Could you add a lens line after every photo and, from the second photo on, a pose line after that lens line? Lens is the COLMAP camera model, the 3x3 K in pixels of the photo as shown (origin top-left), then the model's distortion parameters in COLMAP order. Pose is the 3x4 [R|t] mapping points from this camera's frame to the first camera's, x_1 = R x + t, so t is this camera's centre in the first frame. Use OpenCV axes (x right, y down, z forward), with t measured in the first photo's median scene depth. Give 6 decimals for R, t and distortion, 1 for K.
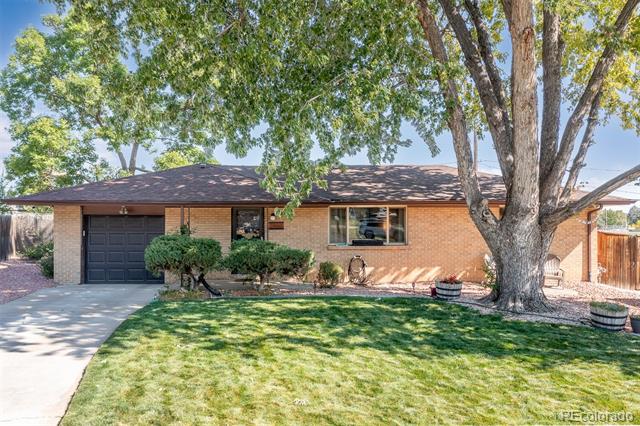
lens RADIAL K [[517.6, 0, 320.0], [0, 517.6, 213.0], [0, 0, 1]] dist [0.007706, 0.004851]
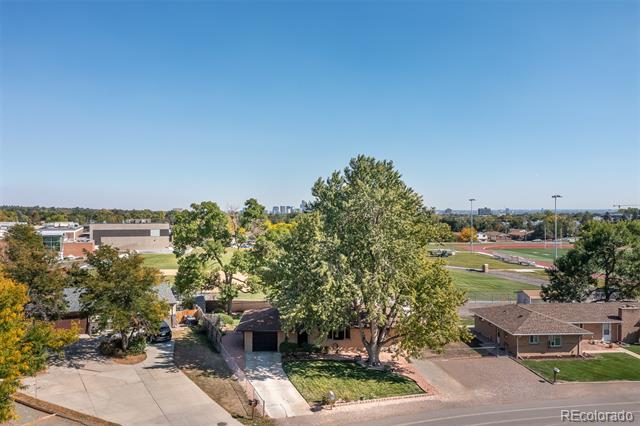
lens RADIAL K [[517.6, 0, 320.0], [0, 517.6, 213.0], [0, 0, 1]] dist [0.007706, 0.004851]
pose [[0.999589, 0.010518, 0.026666, -0.134029], [-0.010993, 0.999782, 0.017760, -0.882661], [-0.026473, -0.018046, 0.999487, -2.496322]]
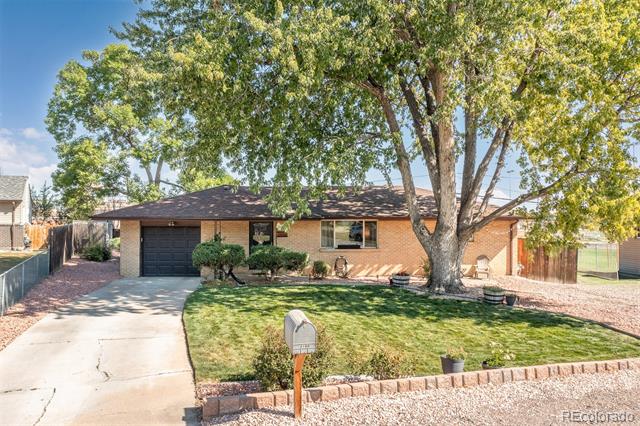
lens RADIAL K [[517.6, 0, 320.0], [0, 517.6, 213.0], [0, 0, 1]] dist [0.007706, 0.004851]
pose [[0.999999, 0.001021, -0.000282, 0.017346], [-0.001020, 0.999990, 0.004281, -0.040690], [0.000287, -0.004281, 0.999991, -0.398297]]
